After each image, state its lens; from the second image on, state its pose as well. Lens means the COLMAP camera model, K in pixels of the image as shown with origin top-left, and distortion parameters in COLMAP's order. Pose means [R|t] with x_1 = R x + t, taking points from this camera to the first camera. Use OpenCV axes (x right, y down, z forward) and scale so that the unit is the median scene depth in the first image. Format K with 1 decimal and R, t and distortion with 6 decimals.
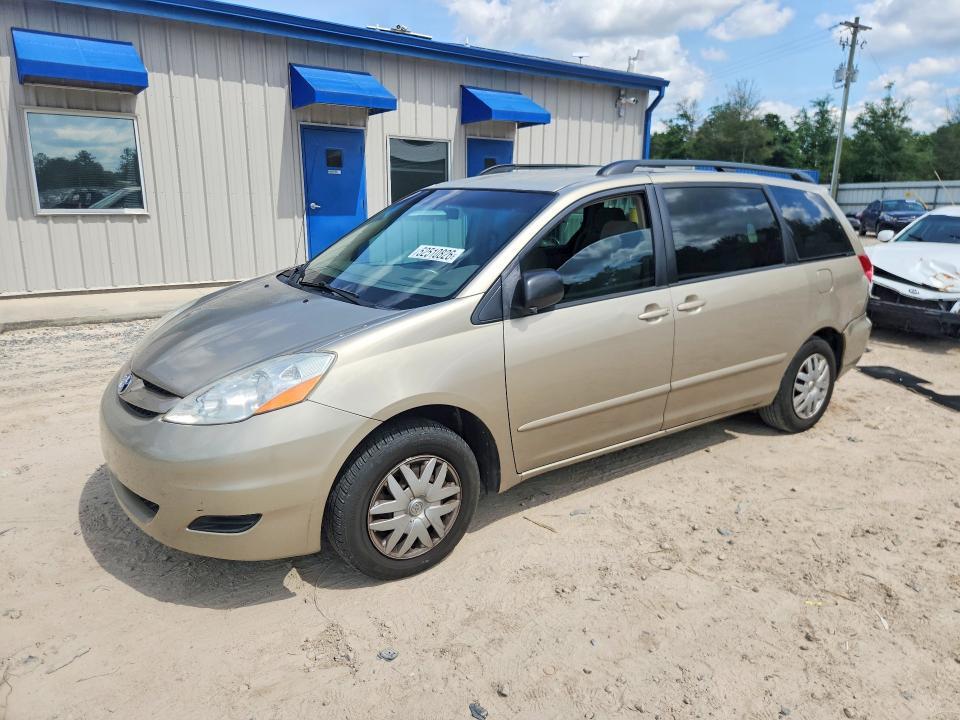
lens RADIAL K [[627.4, 0, 547.5], [0, 627.4, 358.2], [0, 0, 1]] dist [0.001820, 0.001888]
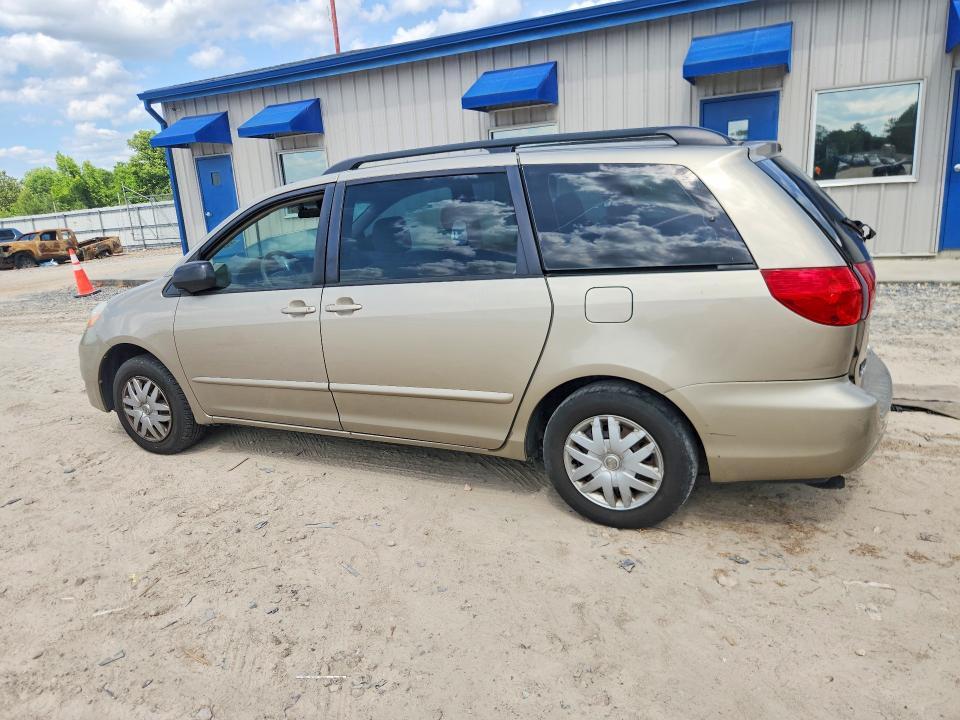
lens RADIAL K [[674.1, 0, 482.7], [0, 674.1, 360.6], [0, 0, 1]] dist [0.041047, -0.004969]
pose [[0.455620, 0.176565, -0.872488, 1.378448], [-0.149176, 0.981415, 0.120708, -0.181000], [0.877586, 0.075157, 0.473491, 0.769895]]
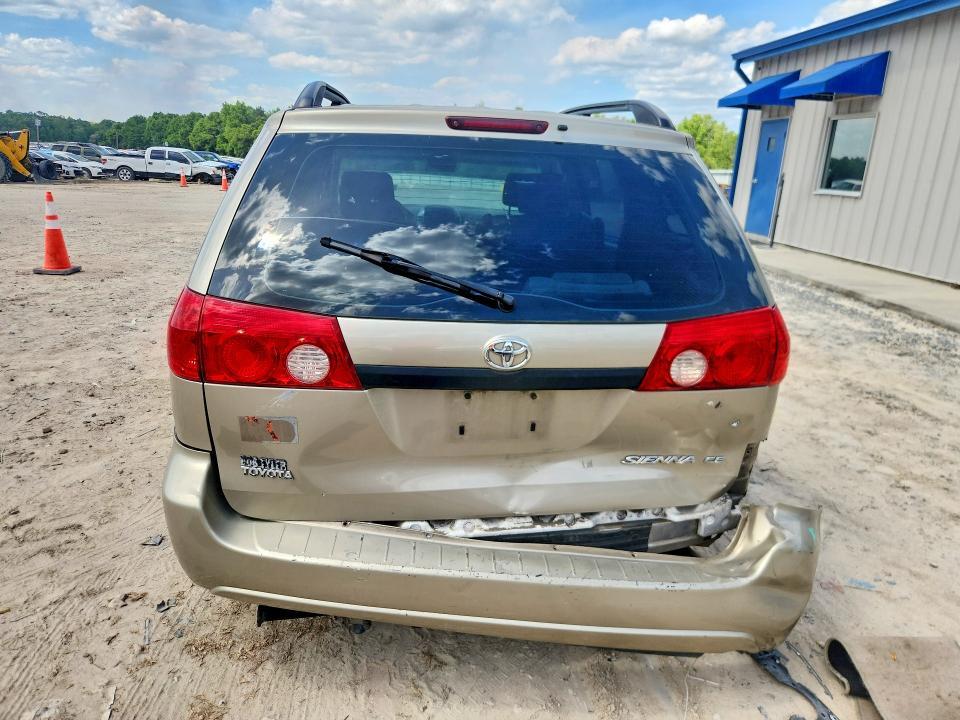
lens RADIAL K [[674.1, 0, 482.7], [0, 674.1, 360.6], [0, 0, 1]] dist [0.041047, -0.004969]
pose [[-0.543089, 0.204846, -0.814305, 1.172000], [-0.266942, 0.877353, 0.398740, -0.545226], [0.796113, 0.433924, -0.421799, 2.080672]]
